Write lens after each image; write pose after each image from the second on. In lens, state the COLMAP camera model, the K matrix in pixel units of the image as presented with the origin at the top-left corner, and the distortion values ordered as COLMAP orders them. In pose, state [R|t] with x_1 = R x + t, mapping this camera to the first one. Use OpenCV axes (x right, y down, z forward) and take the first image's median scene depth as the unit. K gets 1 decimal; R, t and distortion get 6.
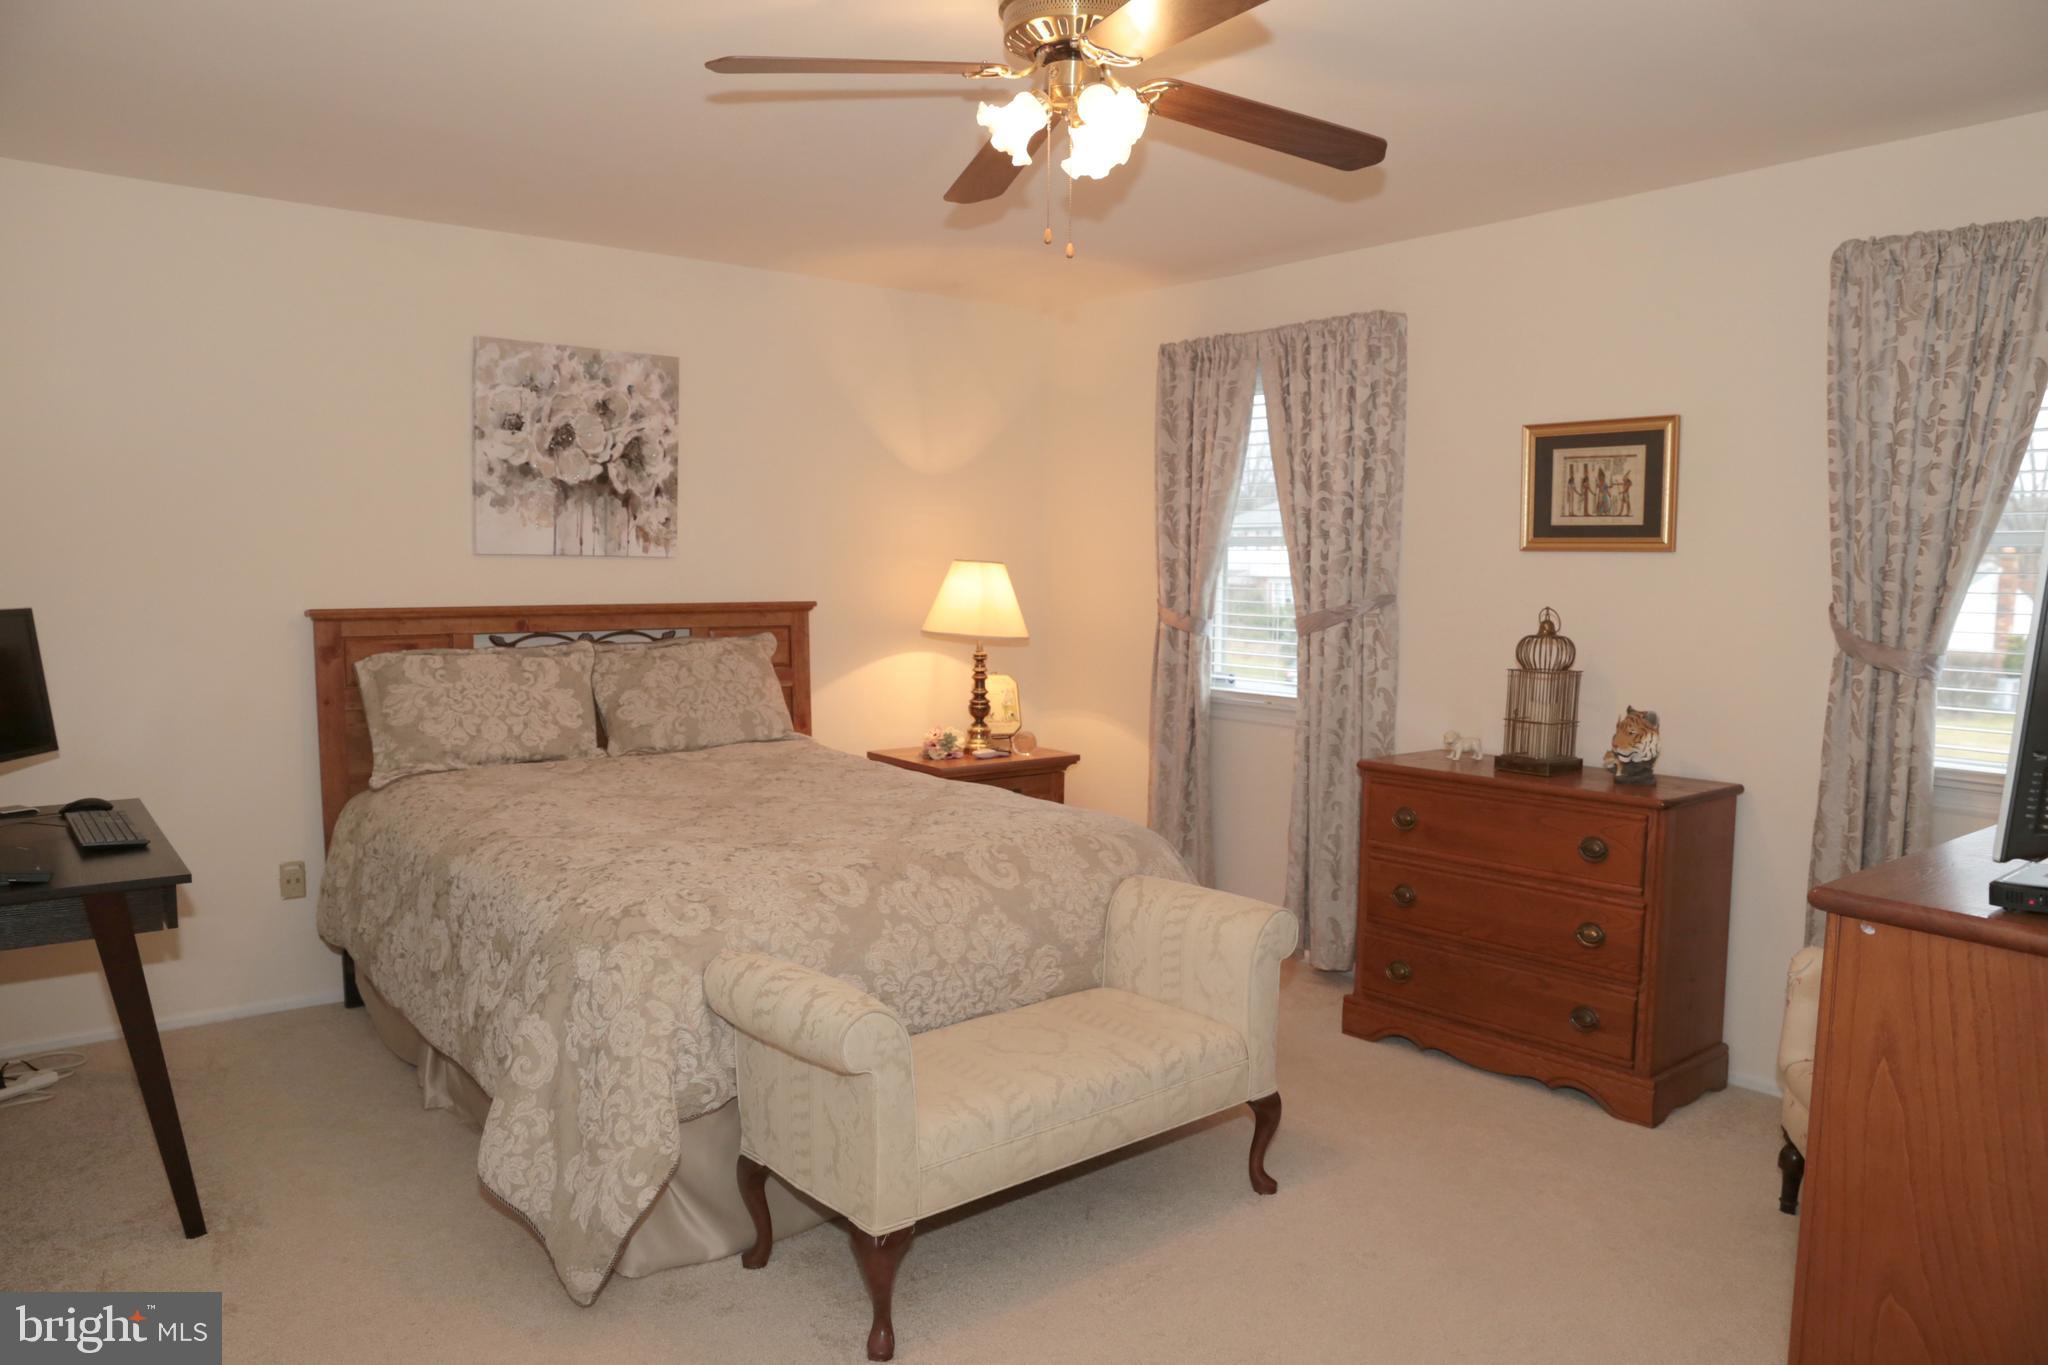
lens RADIAL K [[1397.6, 0, 1024.0], [0, 1397.6, 682.5], [0, 0, 1]] dist [-0.099227, 0.081129]
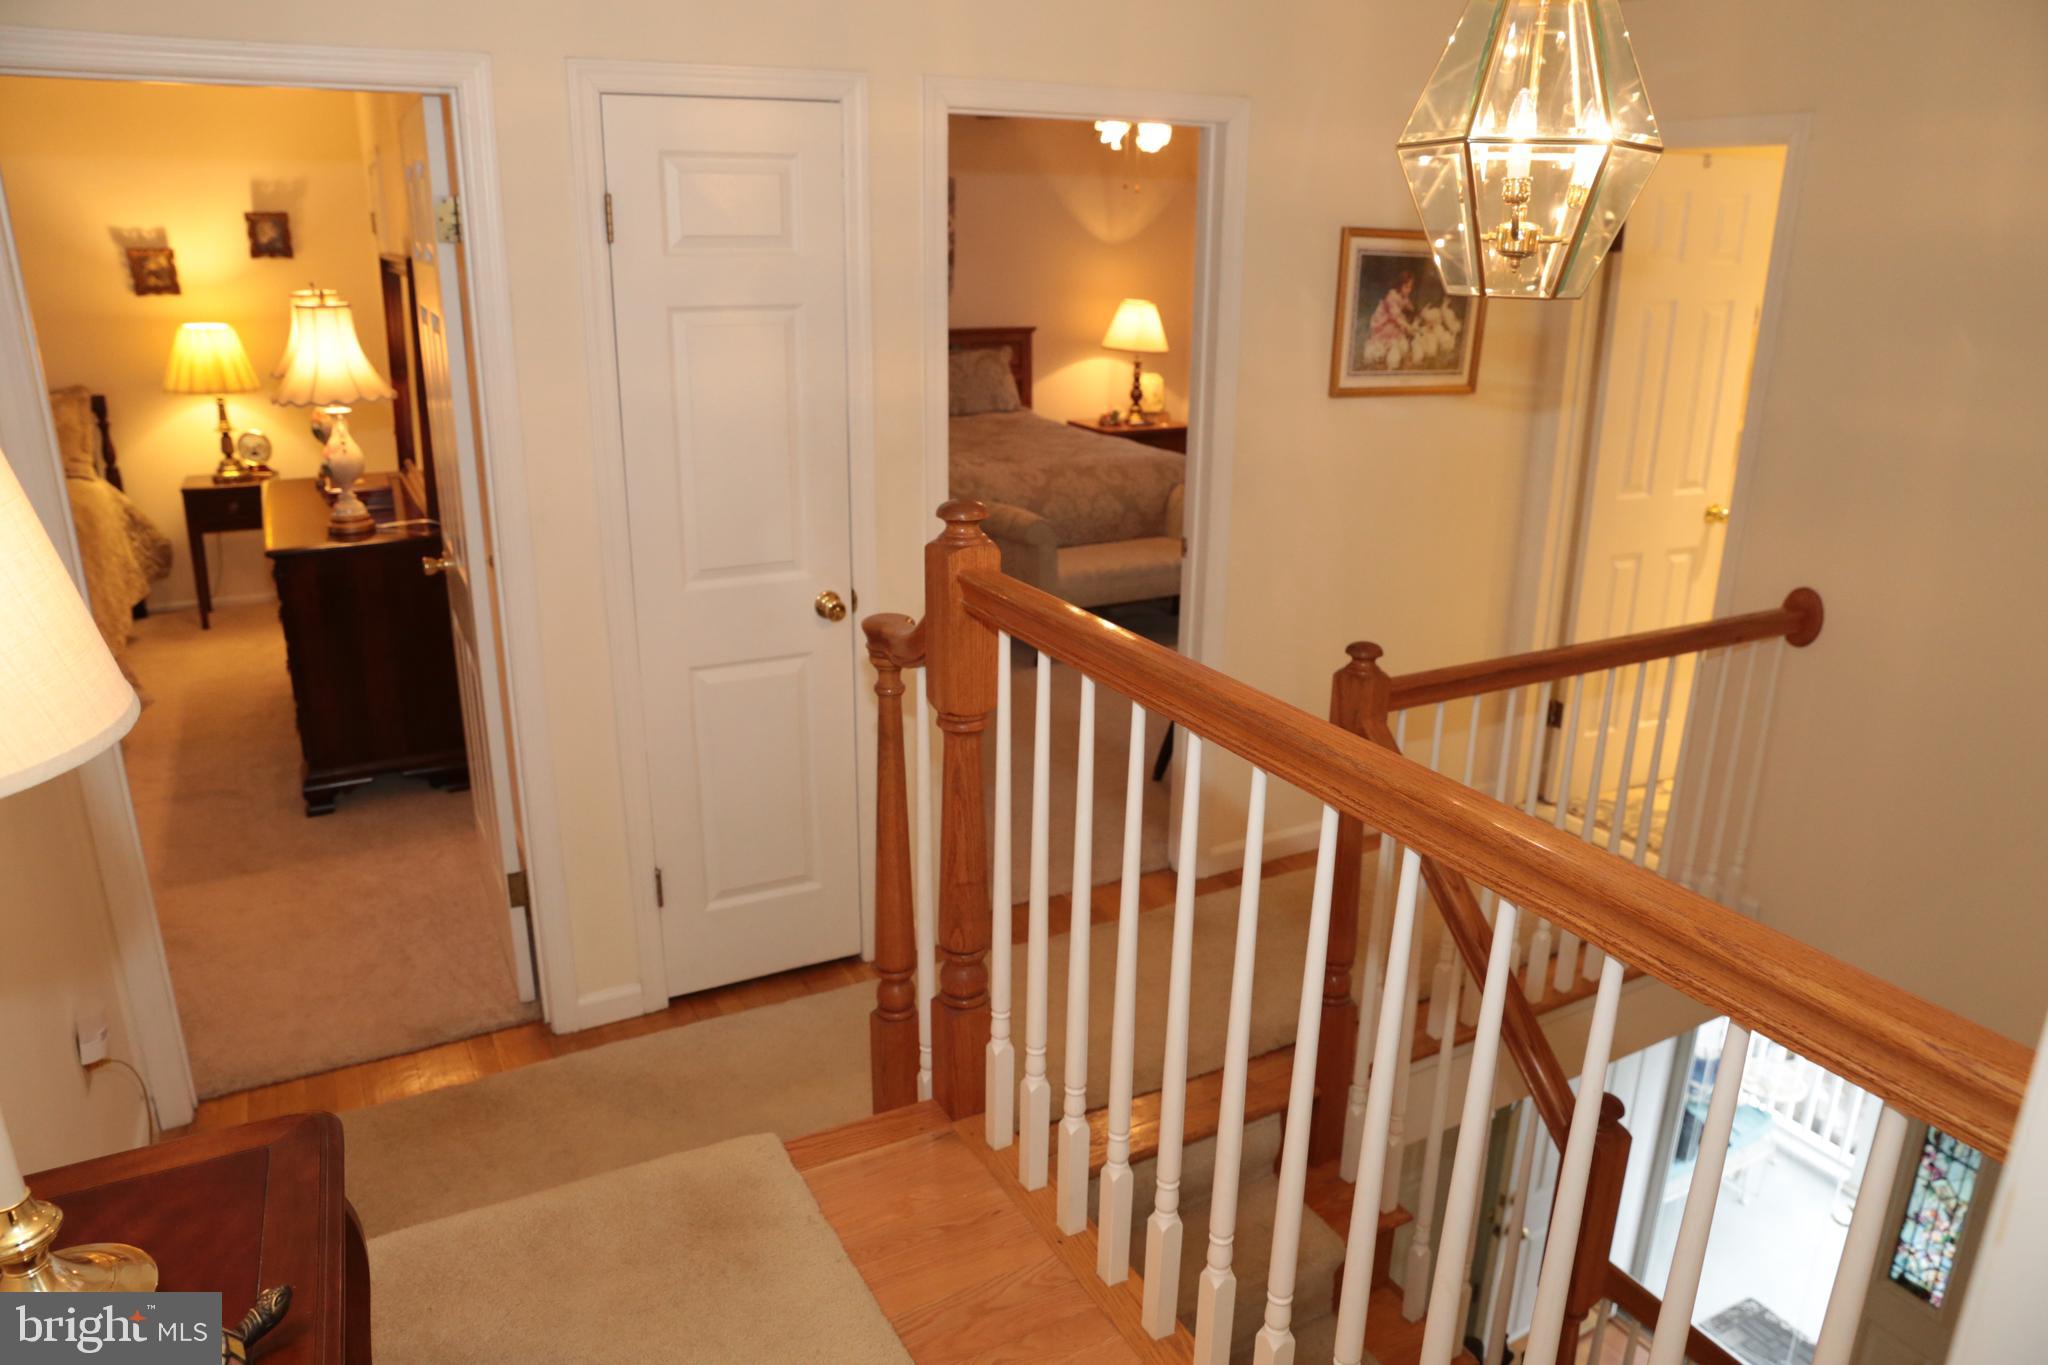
lens RADIAL K [[1397.6, 0, 1024.0], [0, 1397.6, 682.5], [0, 0, 1]] dist [-0.099227, 0.081129]
pose [[0.983623, 0.056818, -0.171047, 0.137958], [-0.017144, 0.974202, 0.225024, -0.017848], [0.179420, -0.218407, 0.959222, -0.655916]]
